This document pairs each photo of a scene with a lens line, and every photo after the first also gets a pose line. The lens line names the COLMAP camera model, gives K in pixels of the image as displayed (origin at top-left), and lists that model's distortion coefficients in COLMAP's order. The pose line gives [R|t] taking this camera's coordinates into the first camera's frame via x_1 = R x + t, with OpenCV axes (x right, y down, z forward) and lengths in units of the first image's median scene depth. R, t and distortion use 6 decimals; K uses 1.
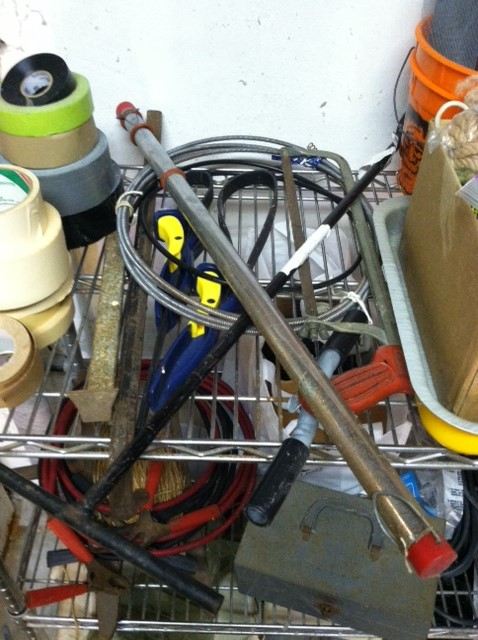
lens RADIAL K [[610.1, 0, 239.0], [0, 610.1, 320.0], [0, 0, 1]] dist [-0.010131, -0.016108]
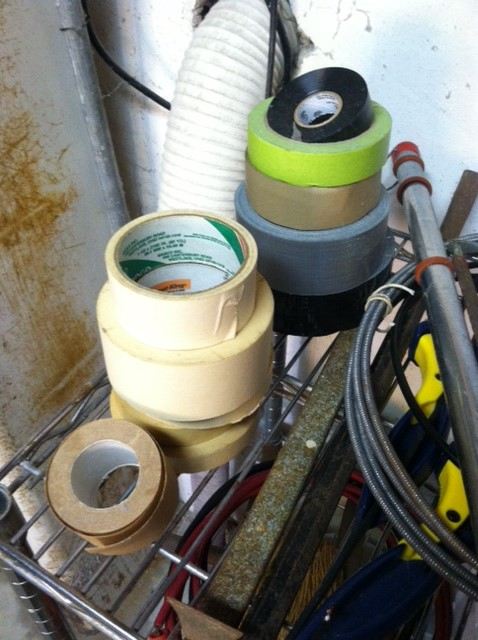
lens RADIAL K [[610.1, 0, 239.0], [0, 610.1, 320.0], [0, 0, 1]] dist [-0.010131, -0.016108]
pose [[0.862903, 0.343090, -0.371064, -0.068358], [-0.350309, 0.935291, 0.050144, -0.159809], [0.364257, 0.086718, 0.927253, 0.329603]]
